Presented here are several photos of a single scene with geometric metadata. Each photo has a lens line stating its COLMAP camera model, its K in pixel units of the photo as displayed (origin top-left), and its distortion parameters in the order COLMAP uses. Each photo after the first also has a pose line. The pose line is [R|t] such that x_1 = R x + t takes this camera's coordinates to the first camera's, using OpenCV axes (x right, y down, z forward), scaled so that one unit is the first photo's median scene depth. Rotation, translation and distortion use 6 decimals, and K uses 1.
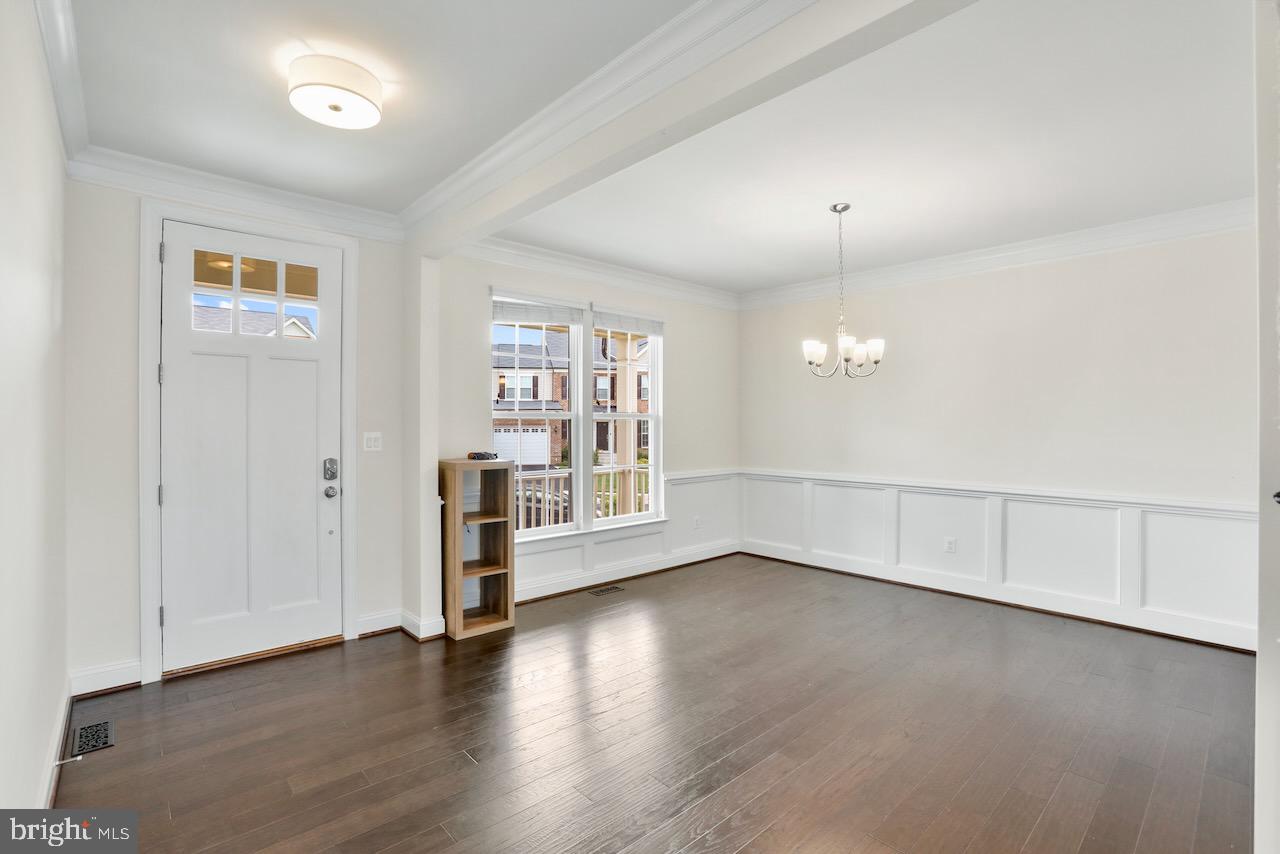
lens RADIAL K [[586.7, 0, 629.7], [0, 586.7, 424.4], [0, 0, 1]] dist [-0.060605, 0.016047]
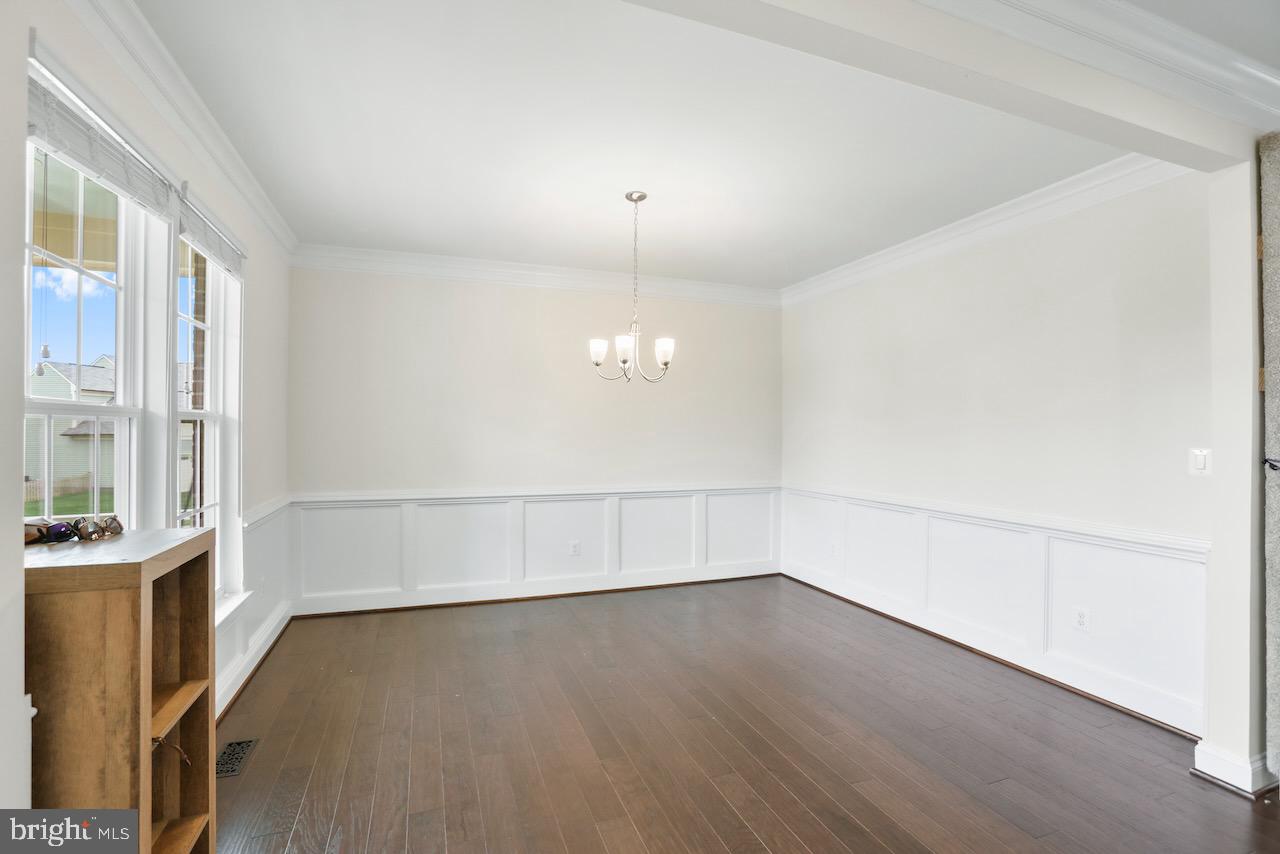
lens RADIAL K [[586.7, 0, 635.4], [0, 586.7, 427.0], [0, 0, 1]] dist [-0.060605, 0.016047]
pose [[0.373107, 0.003539, 0.927782, -0.400971], [-0.002752, 0.999993, -0.002708, -0.007221], [-0.927784, -0.001543, 0.373114, 0.520302]]
